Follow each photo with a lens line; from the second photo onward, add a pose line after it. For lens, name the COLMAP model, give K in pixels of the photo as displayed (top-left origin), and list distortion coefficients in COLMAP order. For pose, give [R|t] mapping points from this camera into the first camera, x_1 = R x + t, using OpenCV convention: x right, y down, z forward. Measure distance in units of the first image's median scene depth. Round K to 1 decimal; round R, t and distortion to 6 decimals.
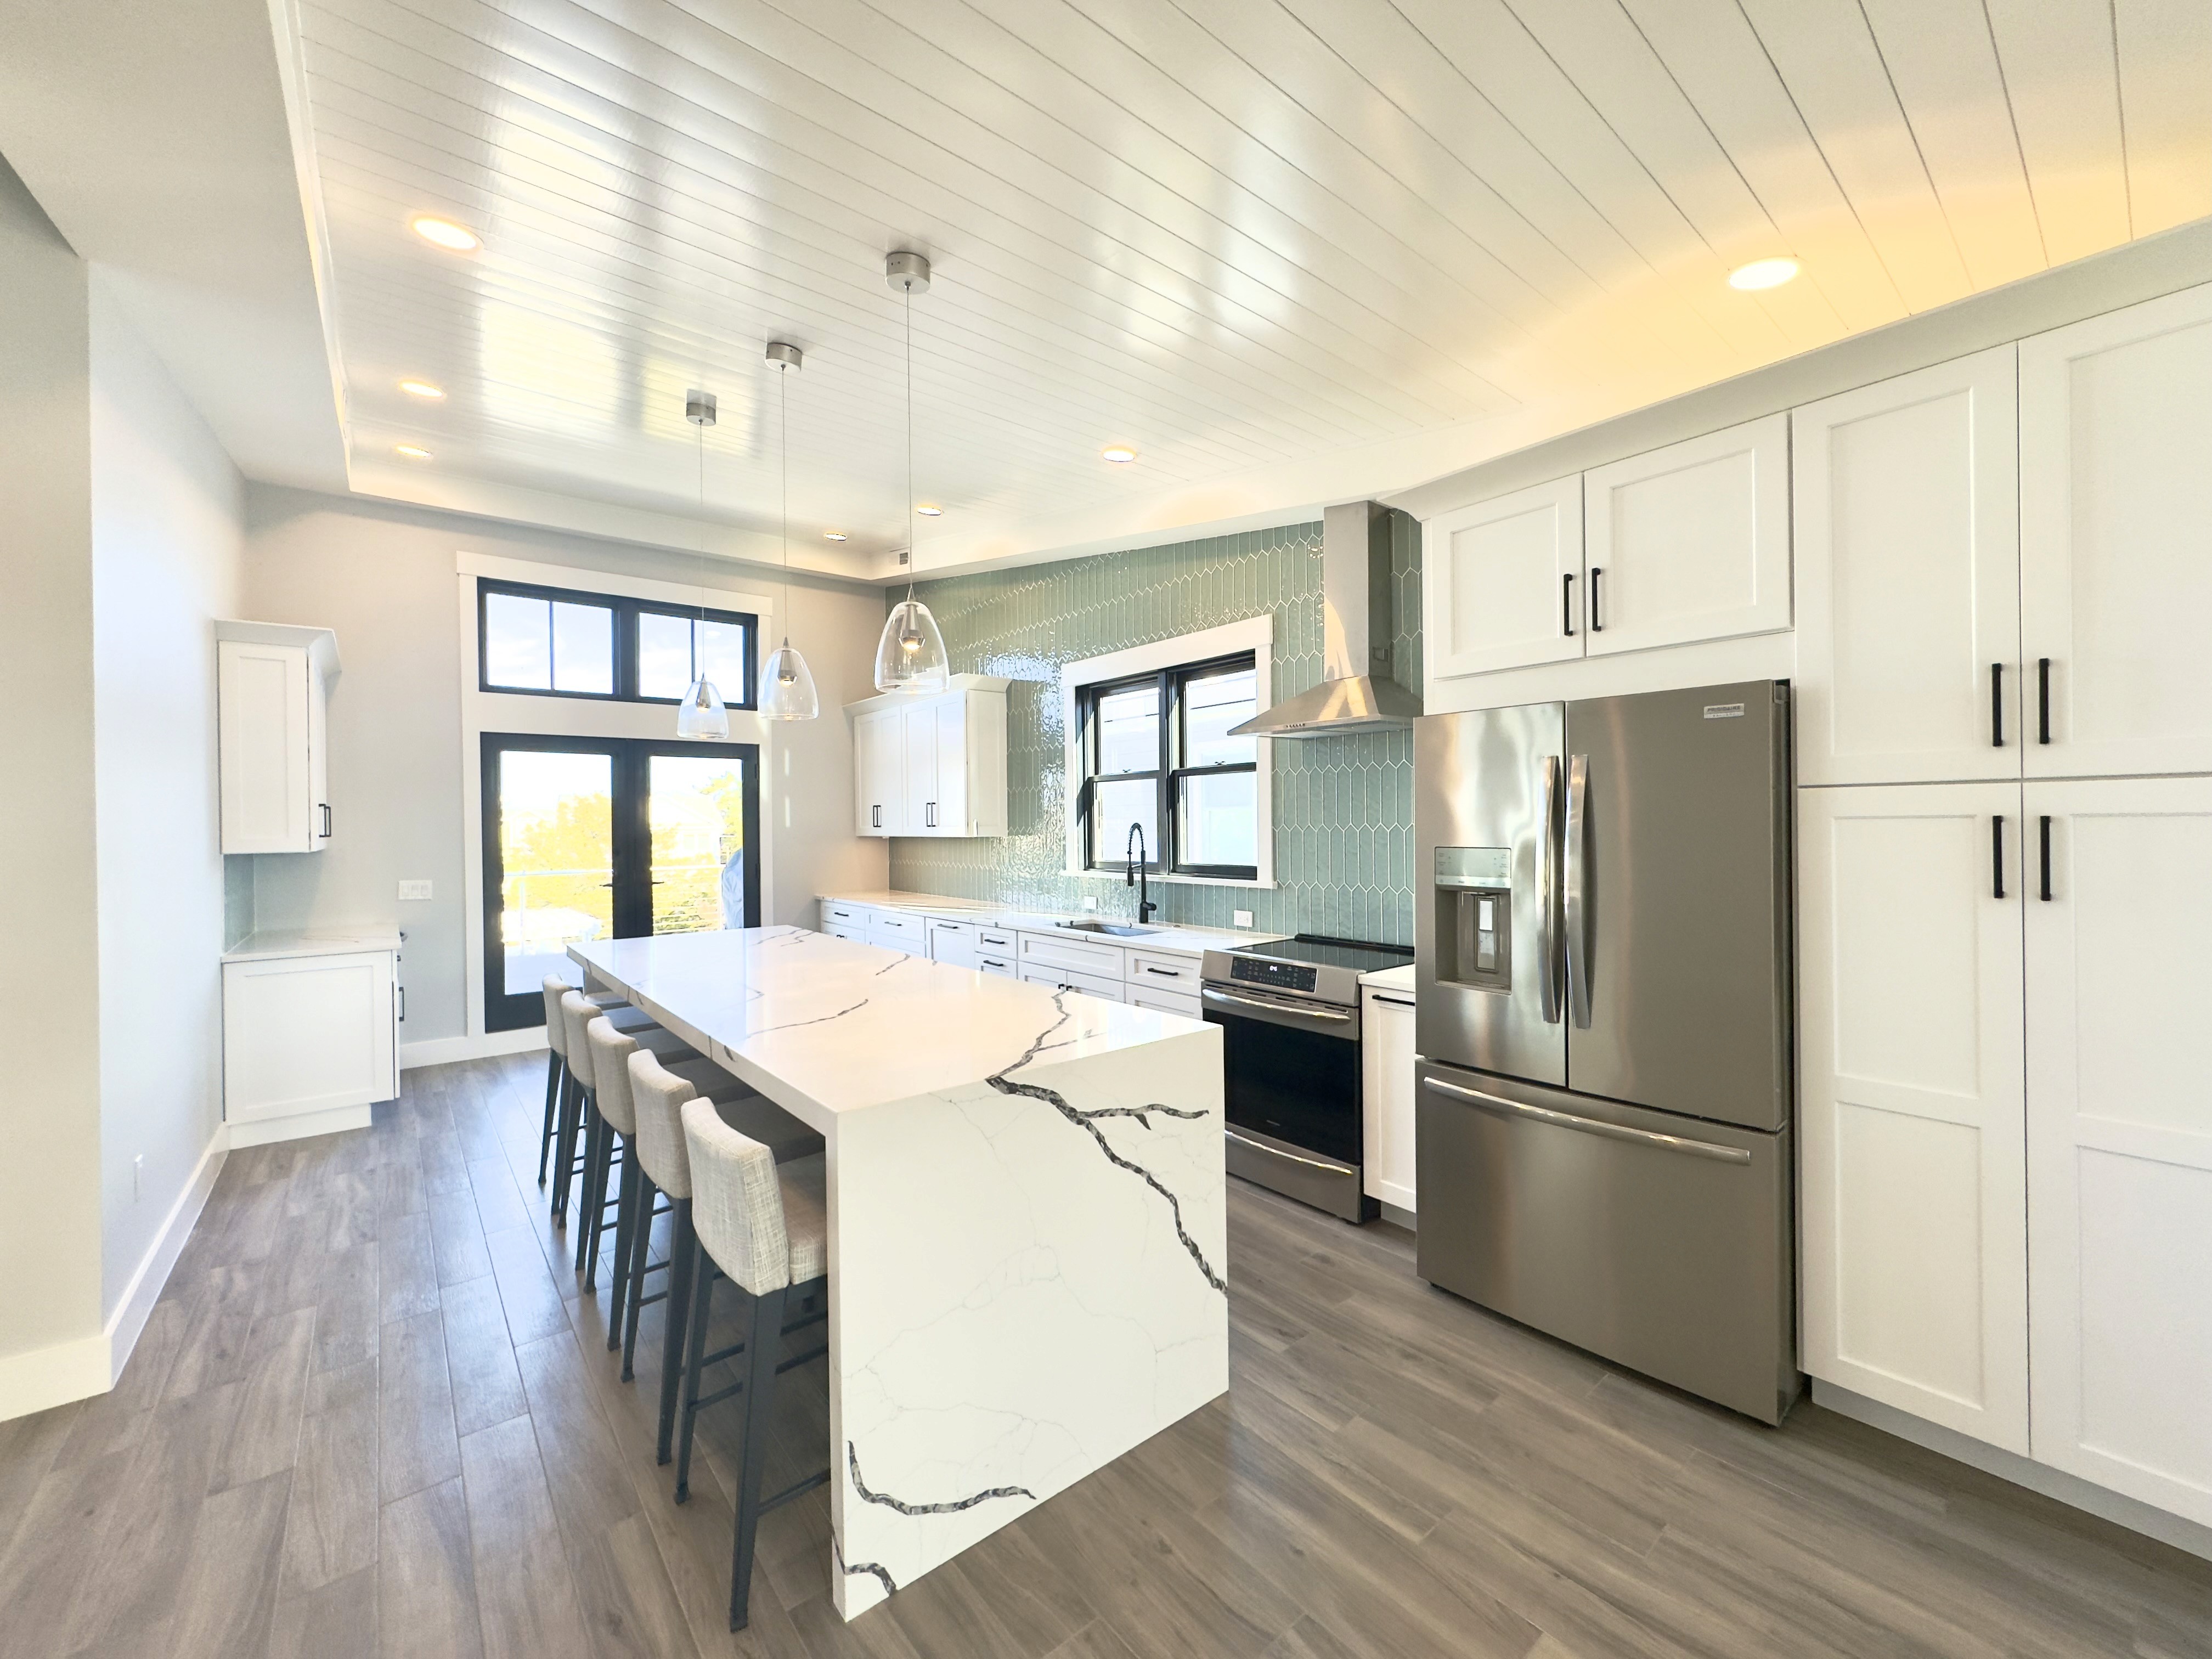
lens RADIAL K [[884.9, 0, 1101.3], [0, 884.9, 822.4], [0, 0, 1]] dist [0.001661, 0.000065]
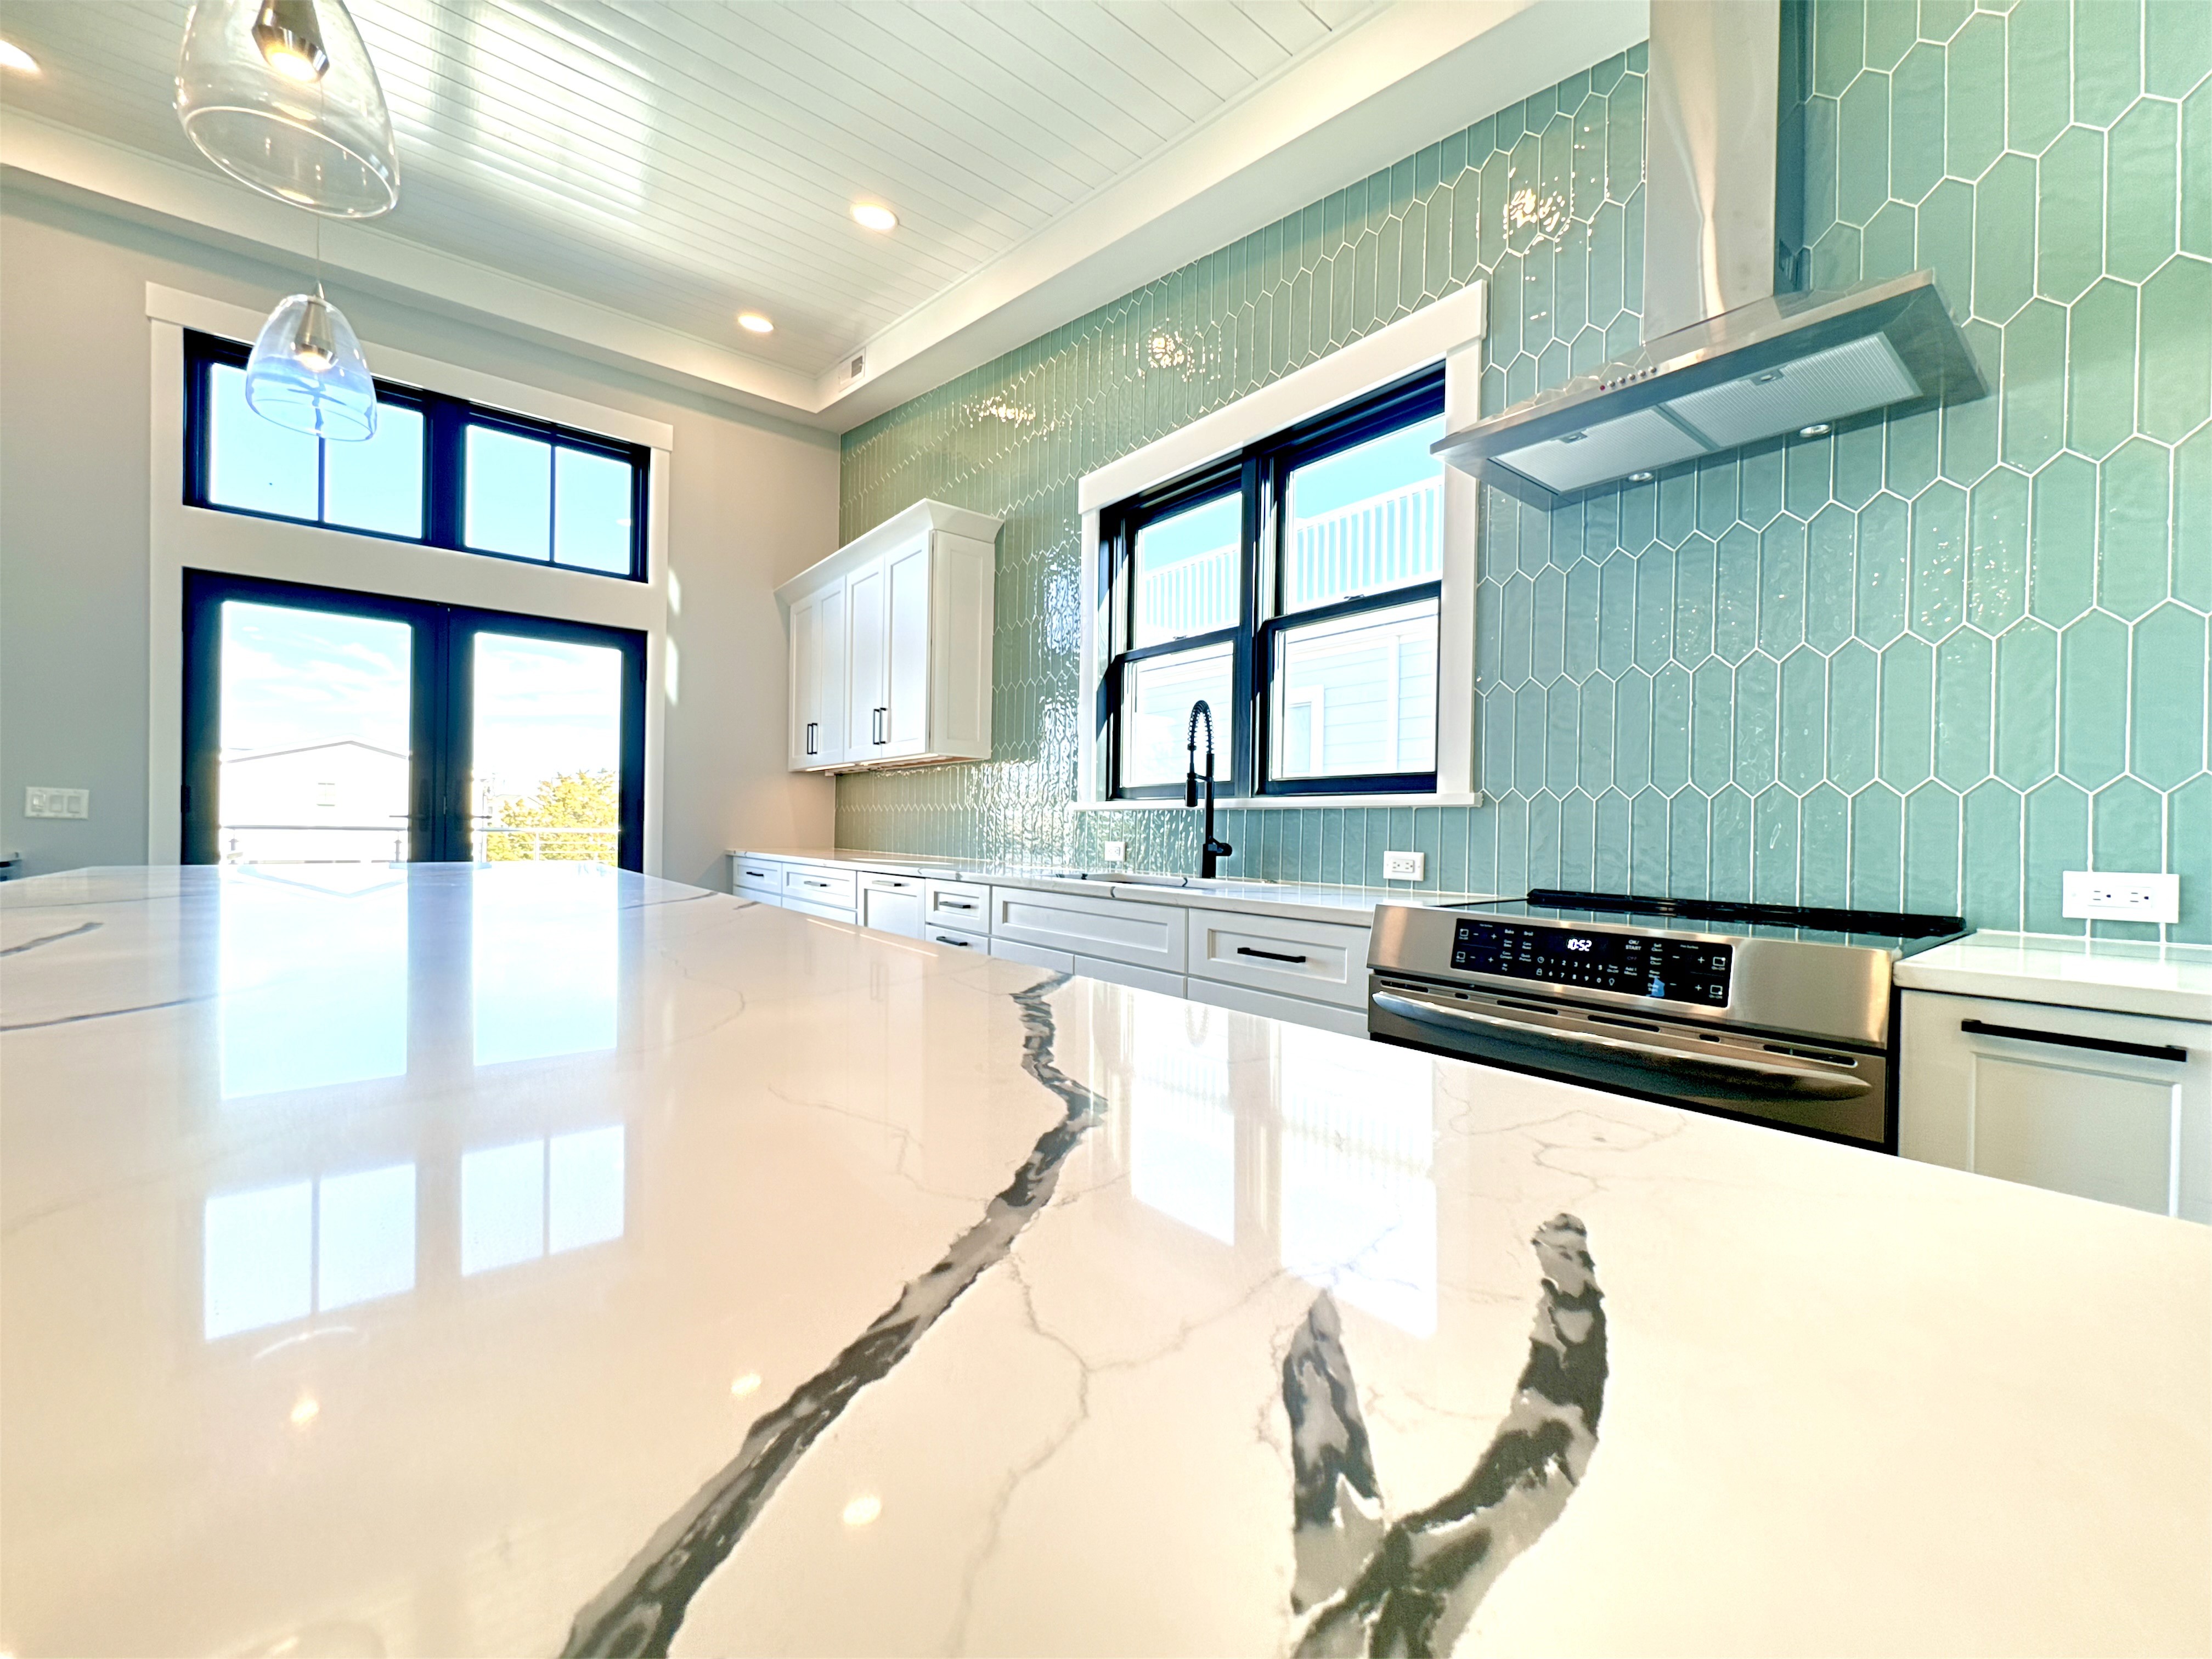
lens RADIAL K [[888.0, 0, 1106.0], [0, 888.0, 829.5], [0, 0, 1]] dist [-0.000594, 0.000151]
pose [[0.999594, 0.027858, -0.006058, -0.014797], [-0.027840, 0.999608, 0.003084, 0.073134], [0.006142, -0.002914, 0.999977, 0.369029]]
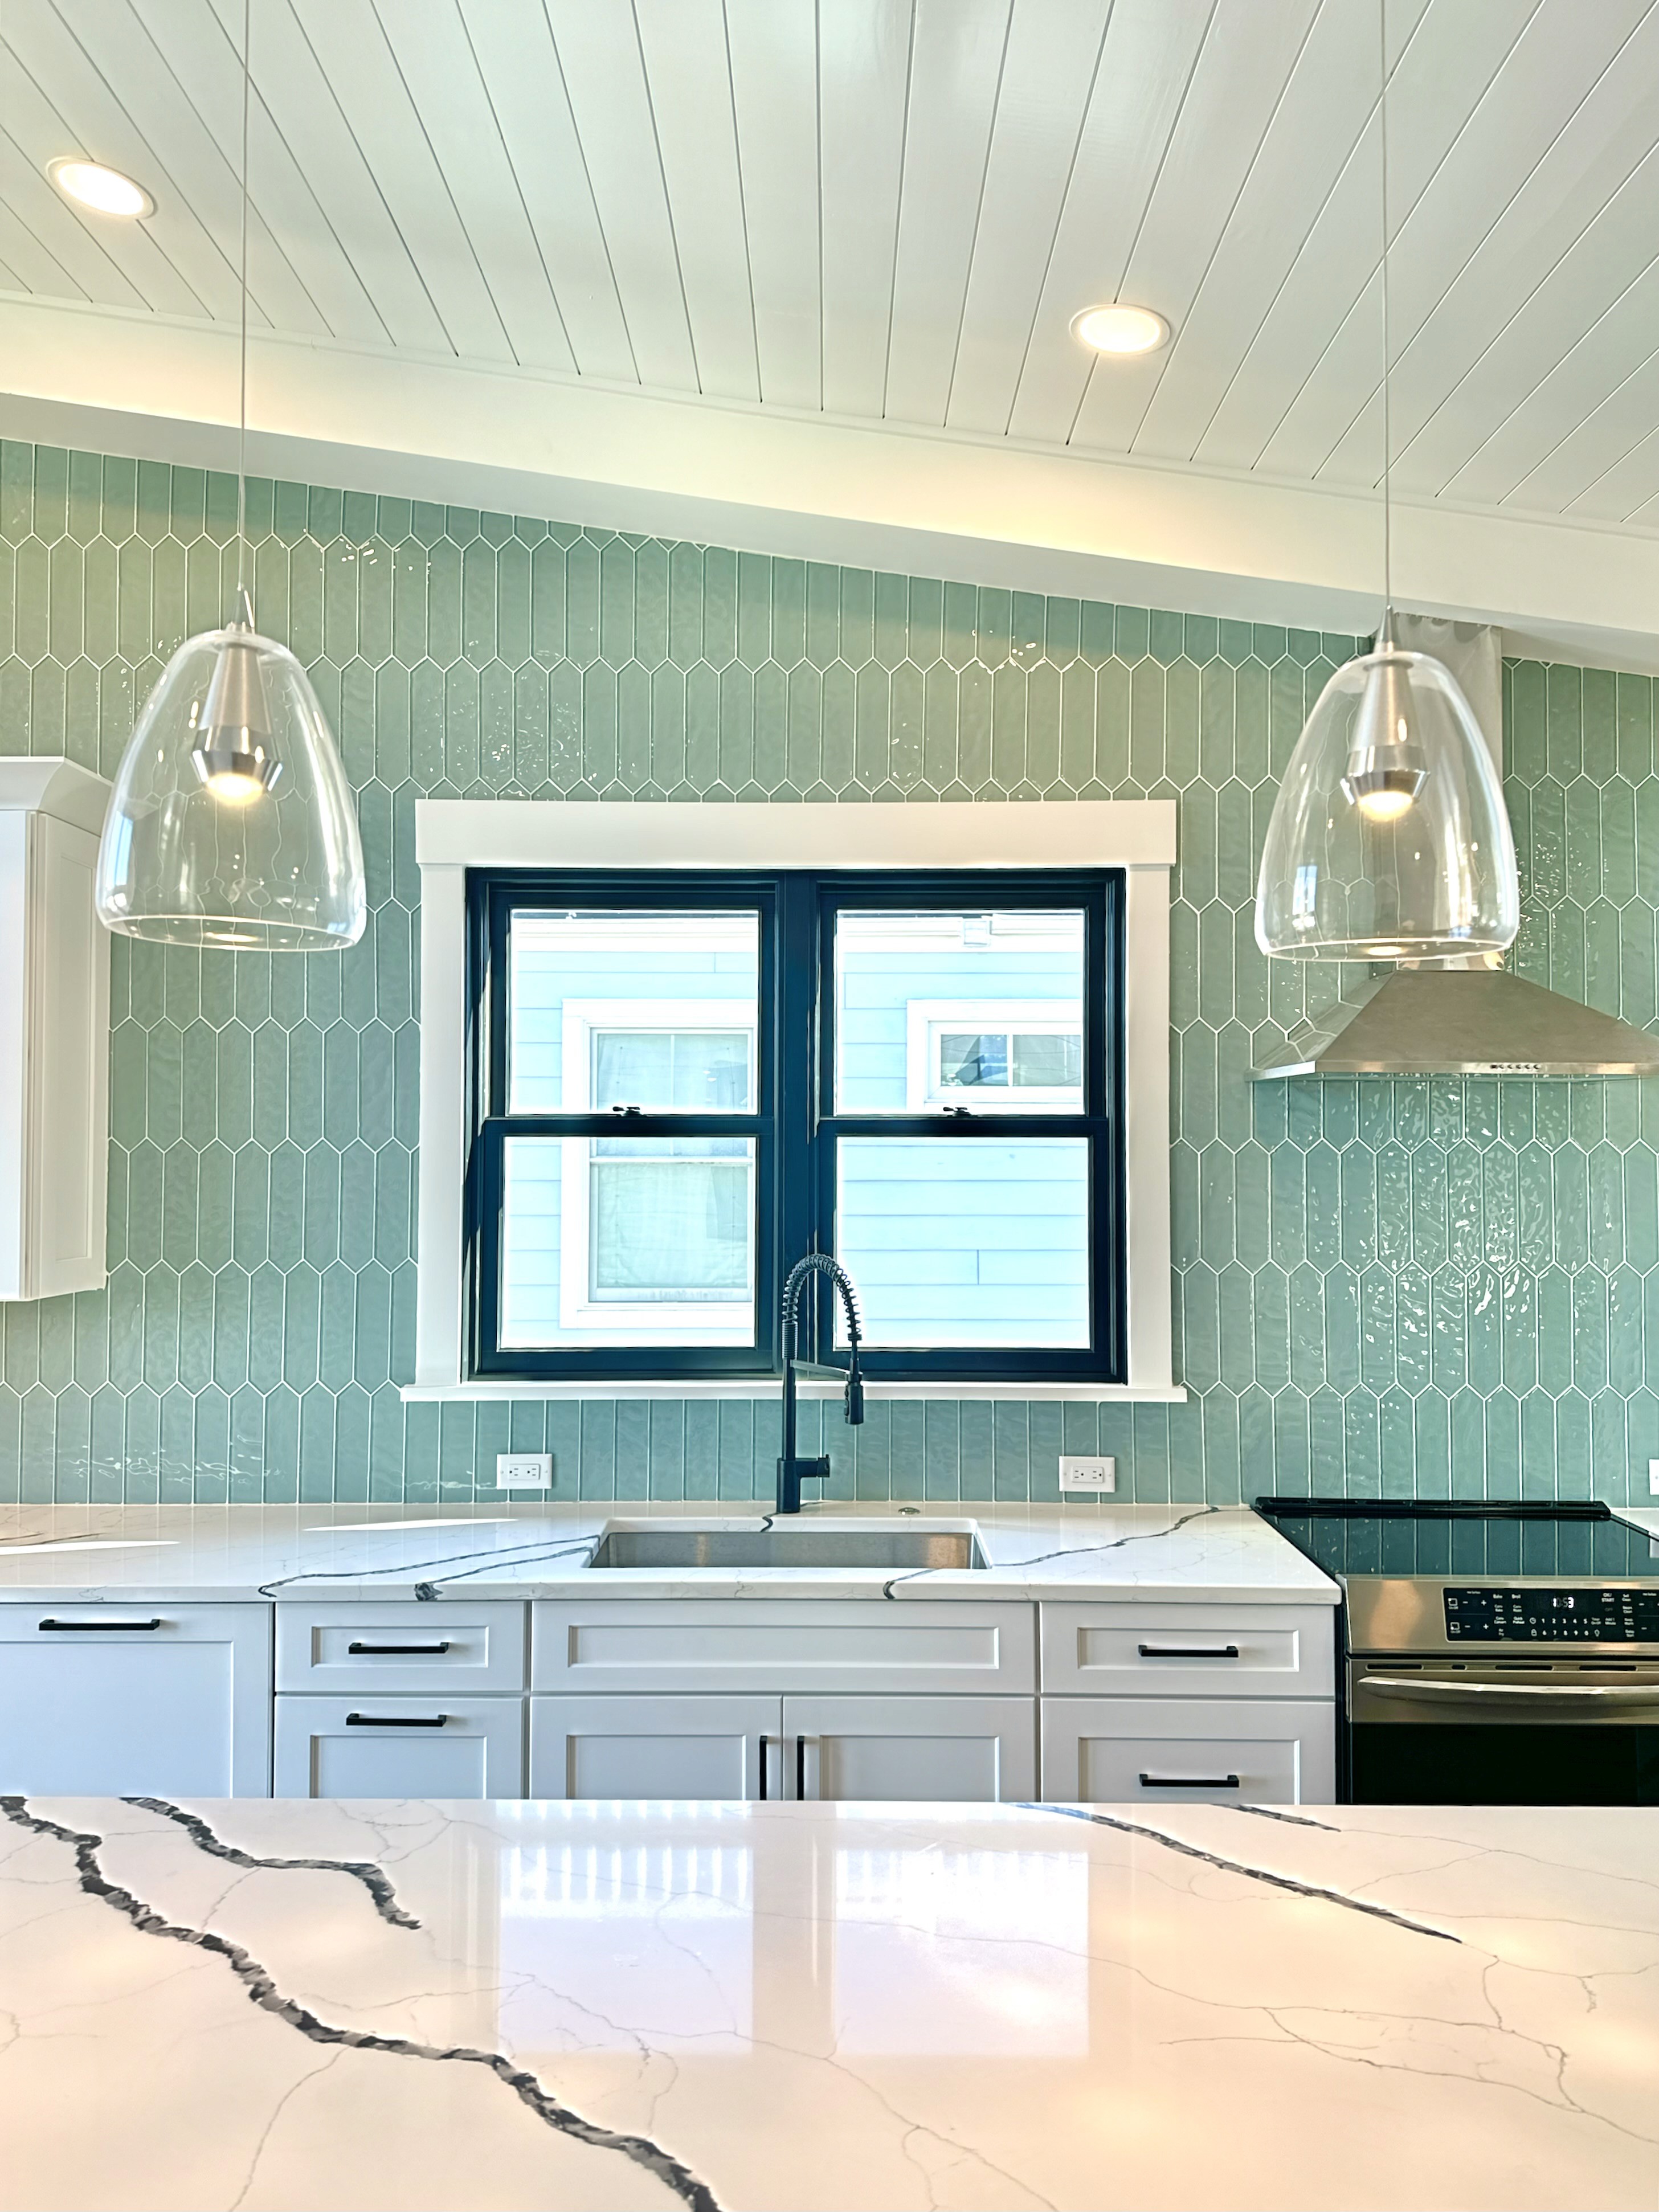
lens RADIAL K [[1597.9, 0, 829.5], [0, 1597.9, 1106.0], [0, 0, 1]] dist [0.099569, -0.145091]
pose [[0.637025, 0.034627, 0.770065, -0.439214], [-0.009264, 0.999262, -0.037270, -0.035035], [-0.770788, 0.016608, 0.636875, 0.475629]]
